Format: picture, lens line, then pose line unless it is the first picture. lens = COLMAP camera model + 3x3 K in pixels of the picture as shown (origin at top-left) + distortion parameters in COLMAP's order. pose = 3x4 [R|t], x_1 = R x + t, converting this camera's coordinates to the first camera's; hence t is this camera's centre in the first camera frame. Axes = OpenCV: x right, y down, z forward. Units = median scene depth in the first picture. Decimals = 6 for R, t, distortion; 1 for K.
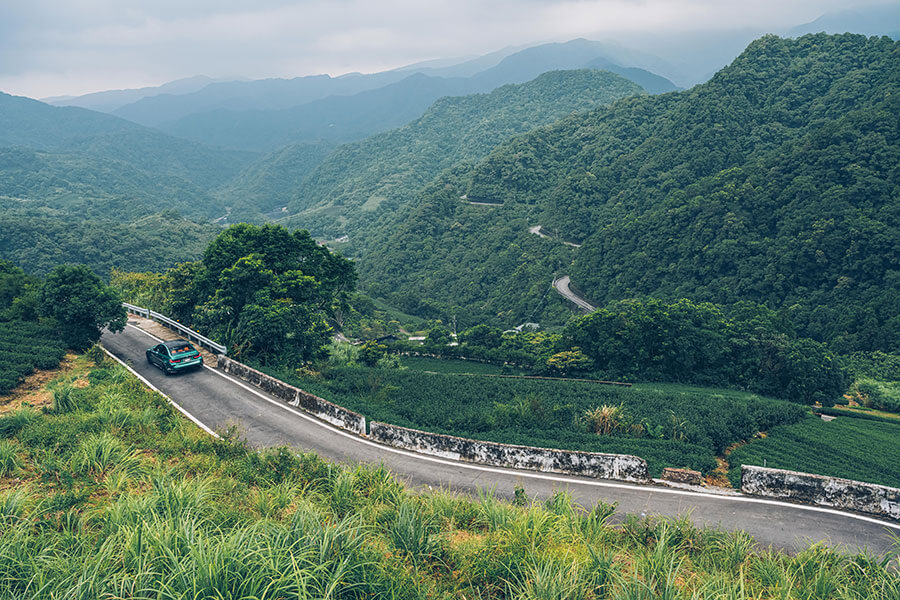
lens RADIAL K [[1386.7, 0, 449.9], [0, 1386.7, 299.9], [0, 0, 1]] dist [-0.004461, 0.000000]
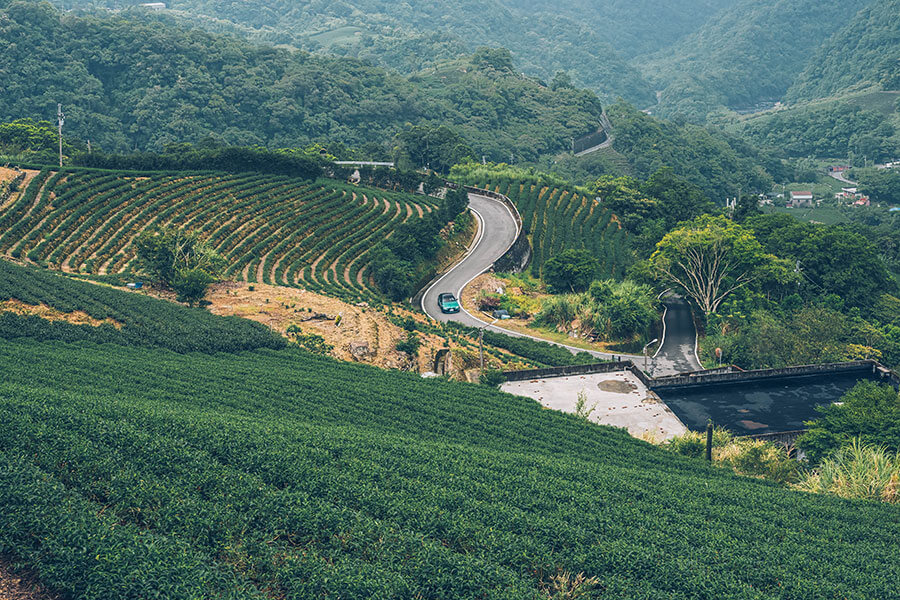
lens RADIAL K [[1386.7, 0, 450.0], [0, 1386.7, 299.6], [0, 0, 1]] dist [-0.004461, 0.000000]
pose [[0.893258, 0.132549, -0.429560, -0.012175], [-0.148622, 0.988886, -0.003917, 0.018981], [0.424266, 0.067341, 0.903030, 0.618056]]
